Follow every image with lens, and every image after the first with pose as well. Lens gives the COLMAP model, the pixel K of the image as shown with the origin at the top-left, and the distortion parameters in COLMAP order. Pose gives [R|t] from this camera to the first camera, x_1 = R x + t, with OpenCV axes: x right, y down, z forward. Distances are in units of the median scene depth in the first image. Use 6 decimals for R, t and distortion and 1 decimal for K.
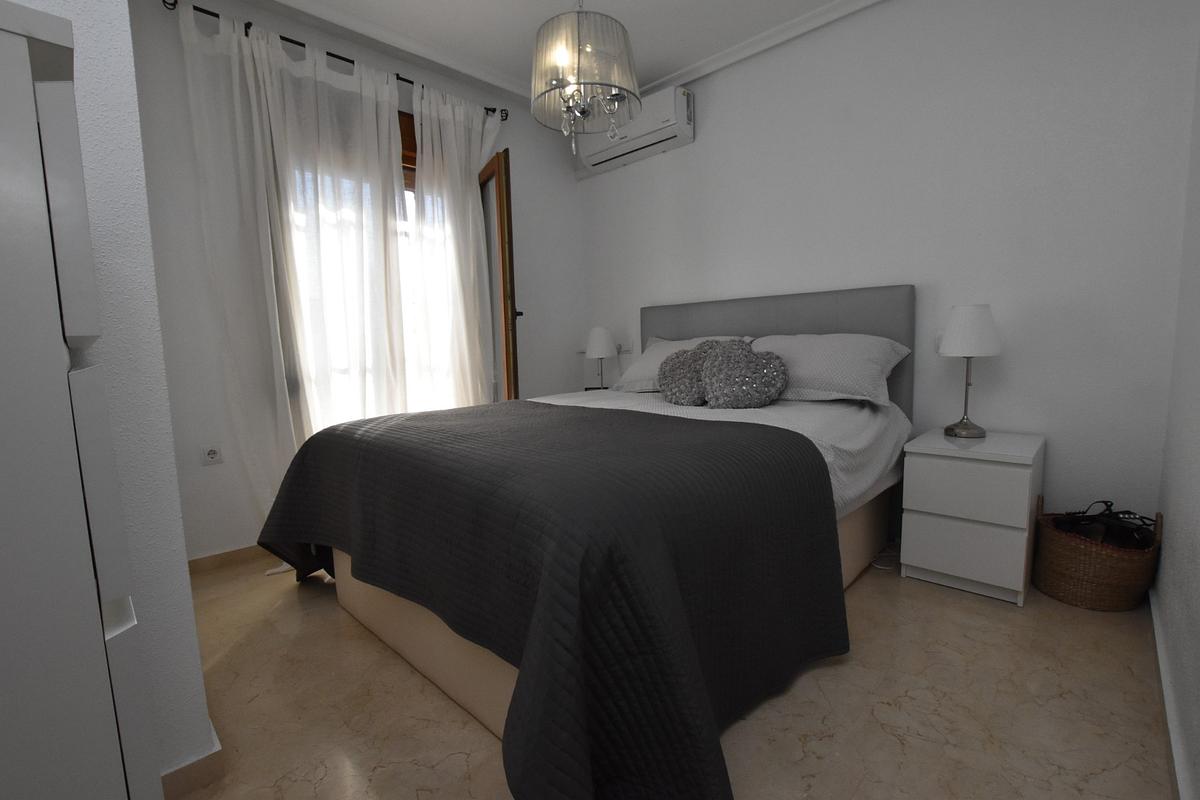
lens RADIAL K [[526.3, 0, 600.0], [0, 526.3, 400.0], [0, 0, 1]] dist [-0.036865, 0.007537]
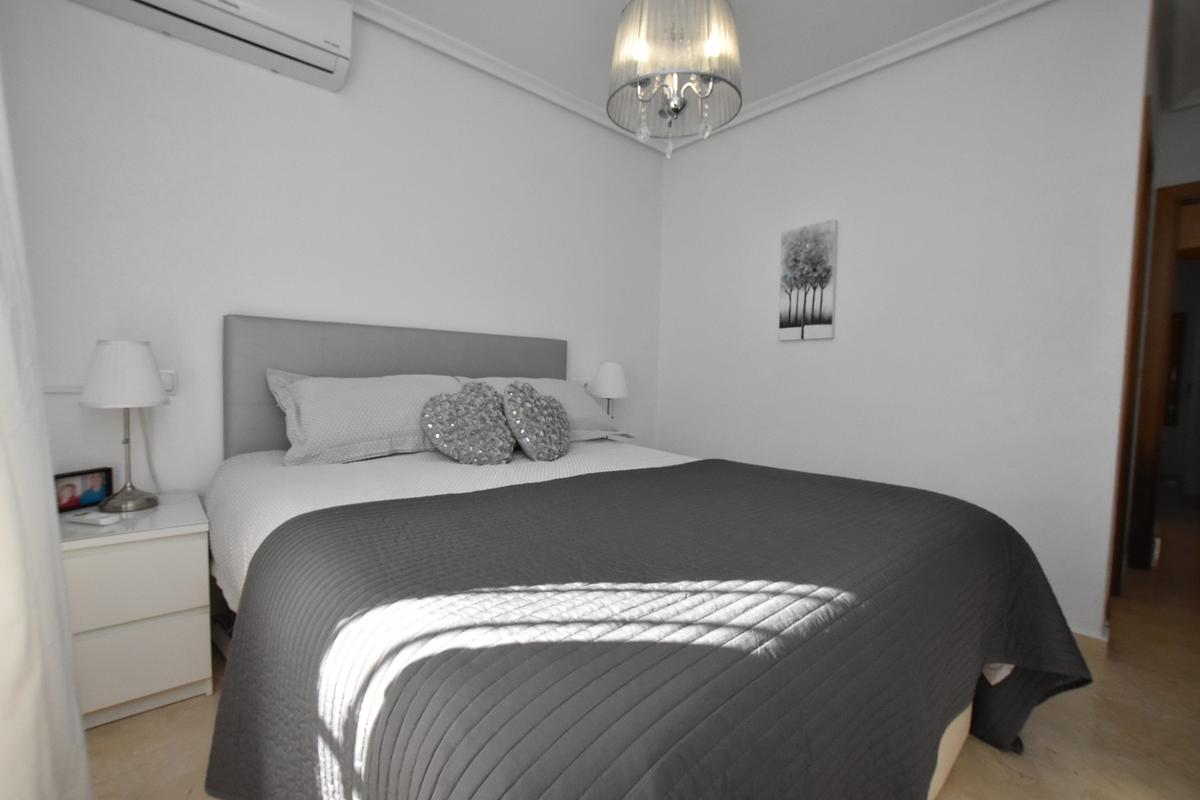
lens RADIAL K [[526.3, 0, 600.0], [0, 526.3, 400.0], [0, 0, 1]] dist [-0.036865, 0.007537]
pose [[0.045834, 0.010049, 0.998899, -0.440761], [0.106964, 0.994151, -0.014910, -0.037540], [-0.993206, 0.107529, 0.044491, 0.597466]]
